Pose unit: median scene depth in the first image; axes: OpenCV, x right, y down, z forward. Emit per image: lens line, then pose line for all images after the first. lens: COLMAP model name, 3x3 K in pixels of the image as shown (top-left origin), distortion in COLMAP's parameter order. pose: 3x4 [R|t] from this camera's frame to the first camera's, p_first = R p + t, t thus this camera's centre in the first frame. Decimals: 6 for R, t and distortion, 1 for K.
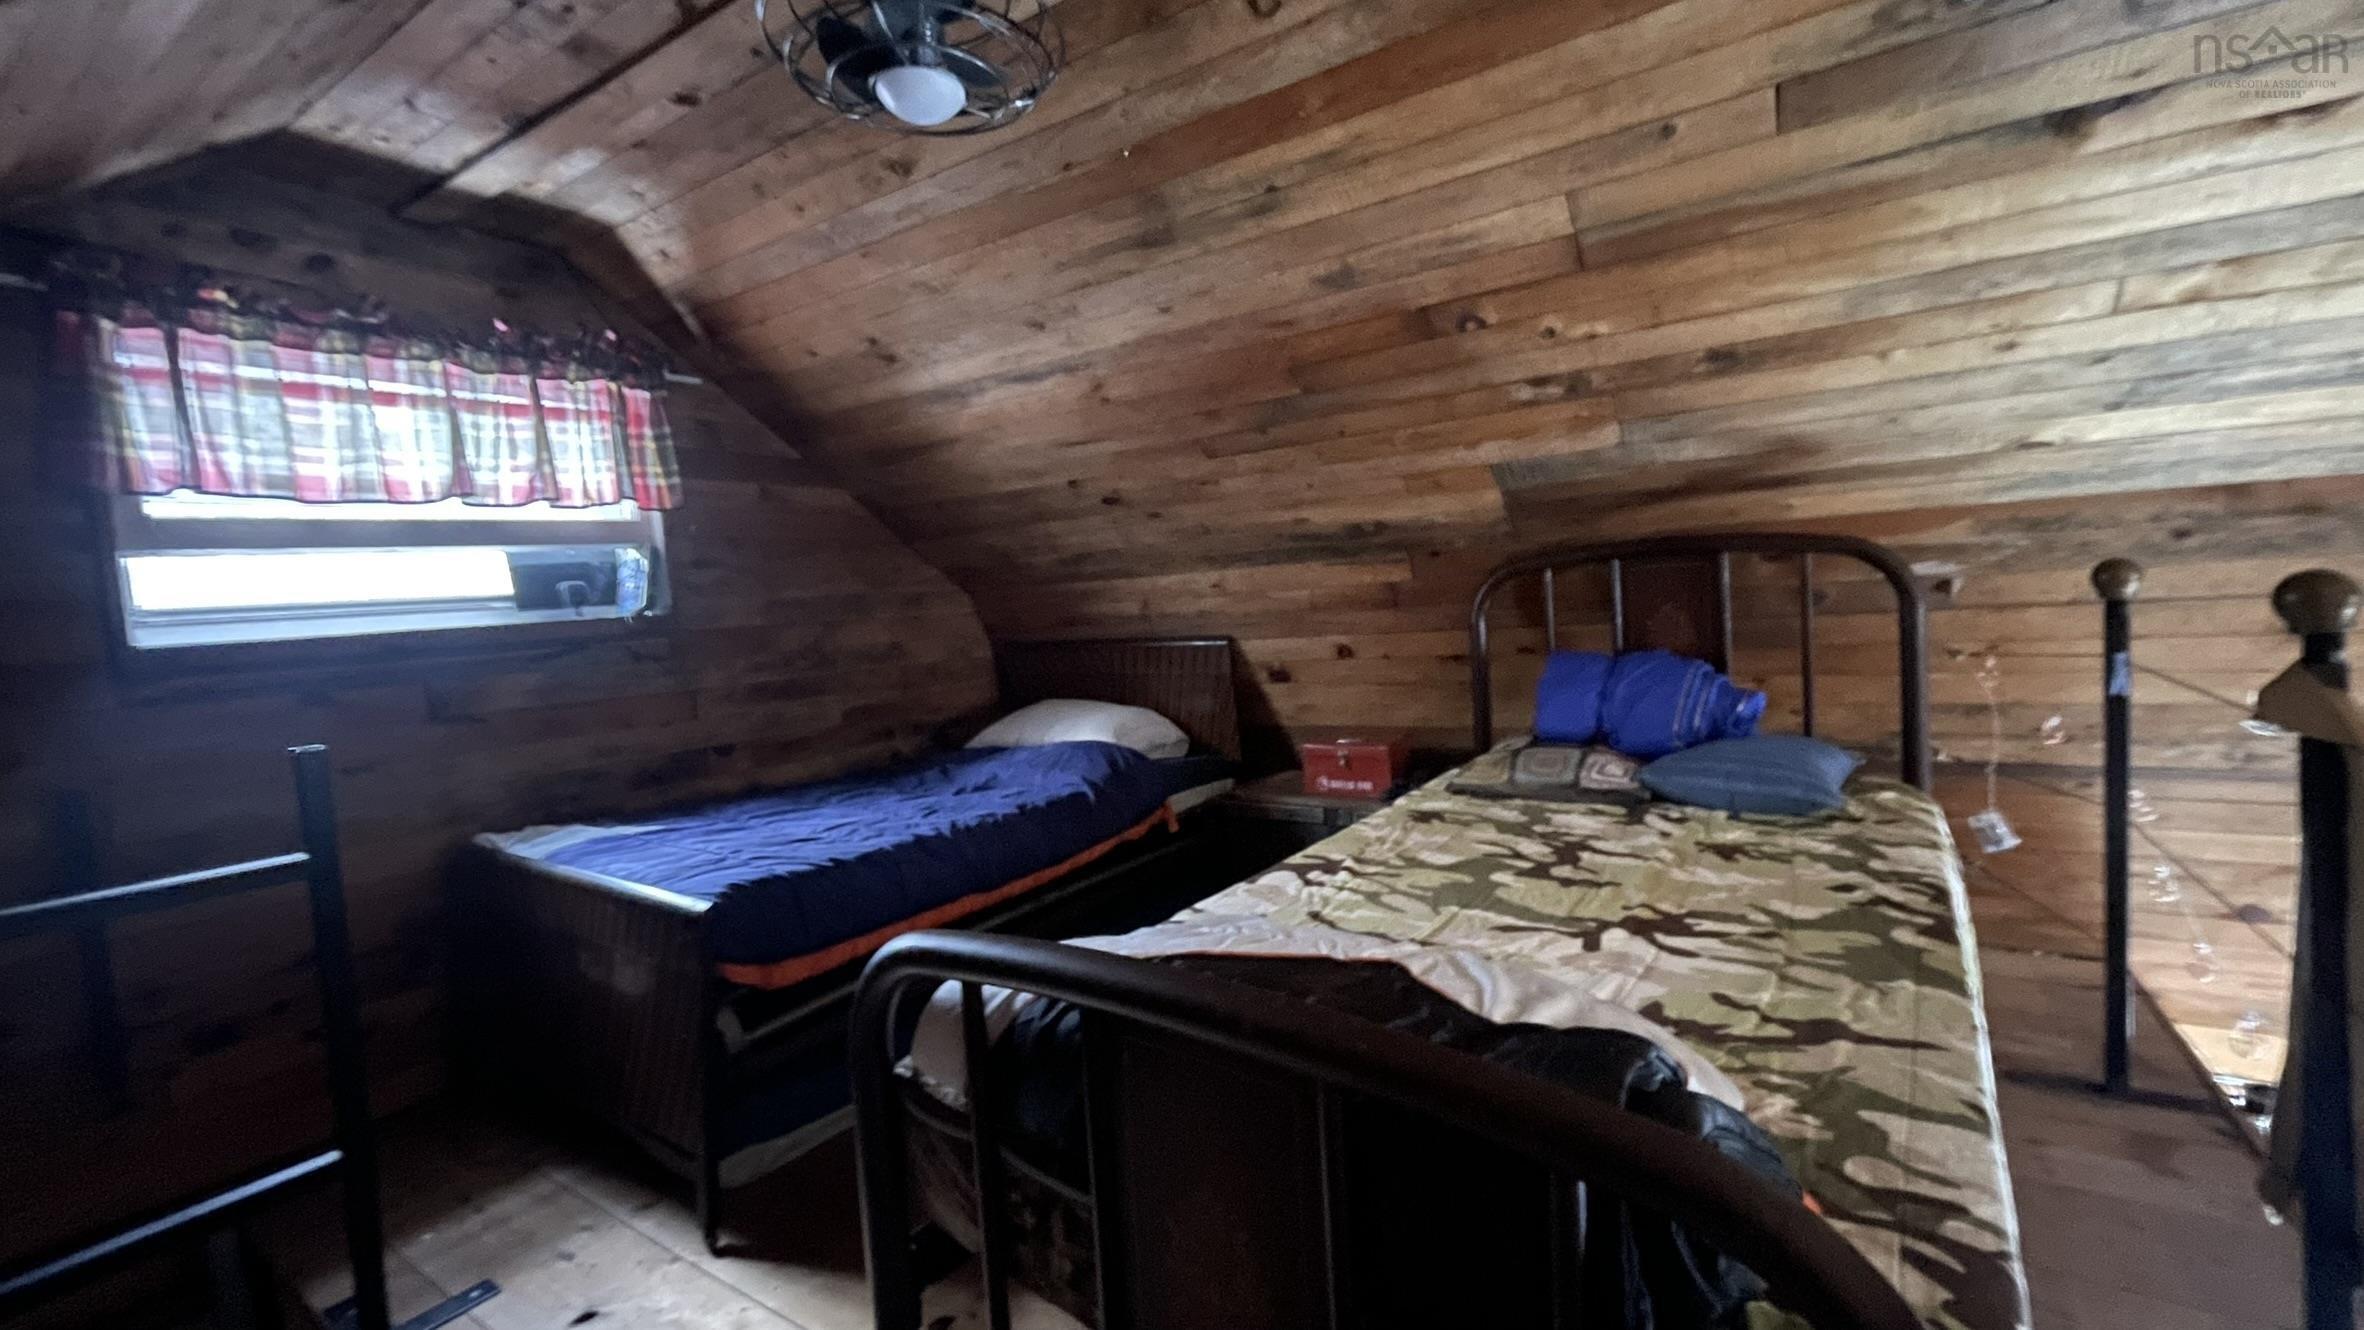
lens RADIAL K [[966.8, 0, 1182.0], [0, 966.8, 665.0], [0, 0, 1]] dist [-0.001864, -0.000196]
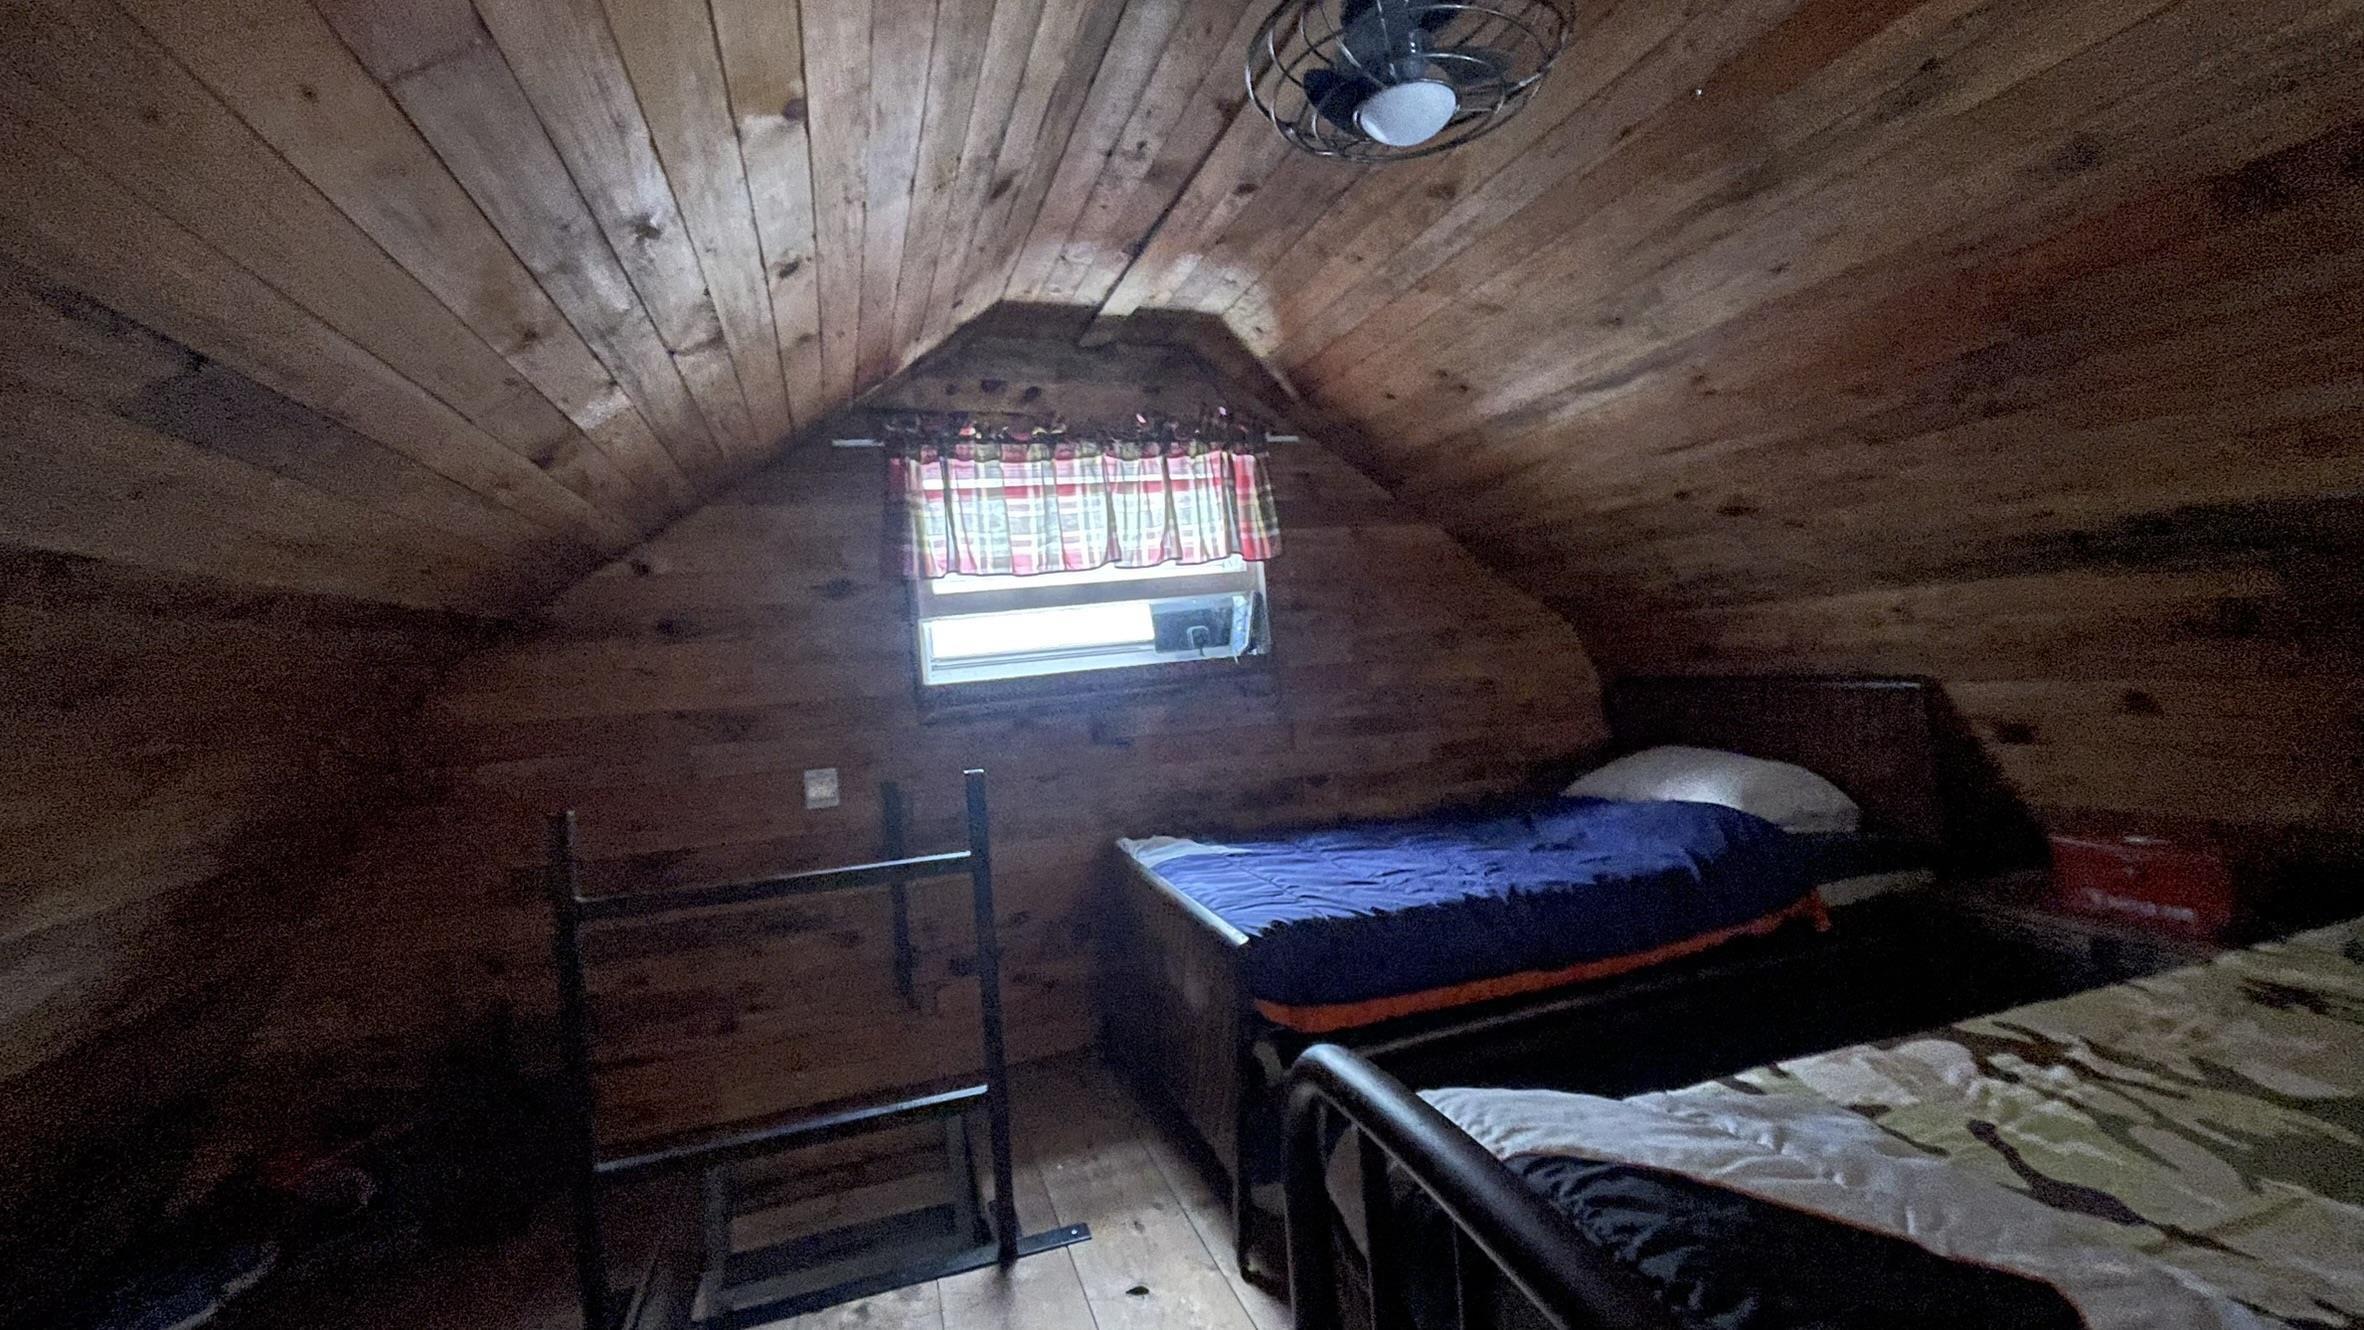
lens RADIAL K [[956.8, 0, 1185.3], [0, 956.8, 661.2], [0, 0, 1]] dist [-0.001893, 0.000304]
pose [[0.783186, 0.003089, -0.621779, 0.088813], [-0.014485, 0.999807, -0.013279, -0.034975], [0.621618, 0.019407, 0.783080, 0.108952]]
